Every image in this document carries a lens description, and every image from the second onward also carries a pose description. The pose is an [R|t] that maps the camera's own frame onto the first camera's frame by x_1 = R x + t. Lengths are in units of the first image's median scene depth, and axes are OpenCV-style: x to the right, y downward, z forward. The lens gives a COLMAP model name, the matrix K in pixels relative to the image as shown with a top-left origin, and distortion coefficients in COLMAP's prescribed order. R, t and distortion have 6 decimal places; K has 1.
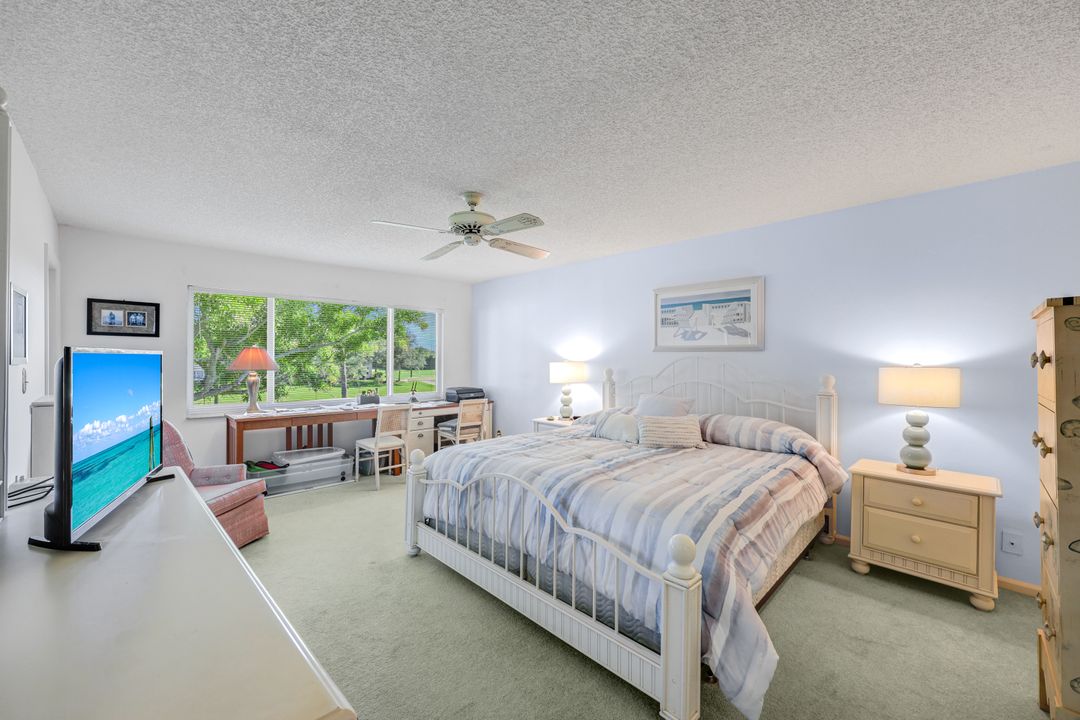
lens RADIAL K [[432.5, 0, 537.2], [0, 432.5, 362.7], [0, 0, 1]] dist [-0.000868, 0.000311]
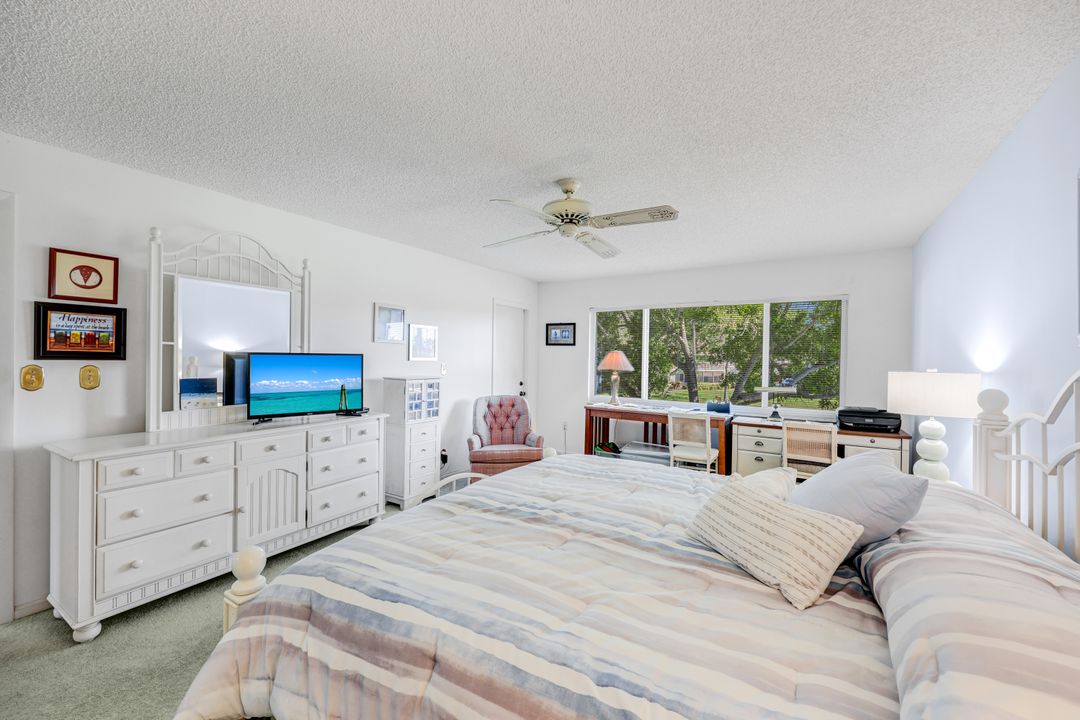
lens RADIAL K [[432.5, 0, 537.2], [0, 432.5, 362.7], [0, 0, 1]] dist [-0.000868, 0.000311]
pose [[0.238173, 0.010450, -0.971167, 0.571211], [-0.023875, 0.999703, 0.004902, -0.005644], [0.970929, 0.022019, 0.238352, 0.569273]]
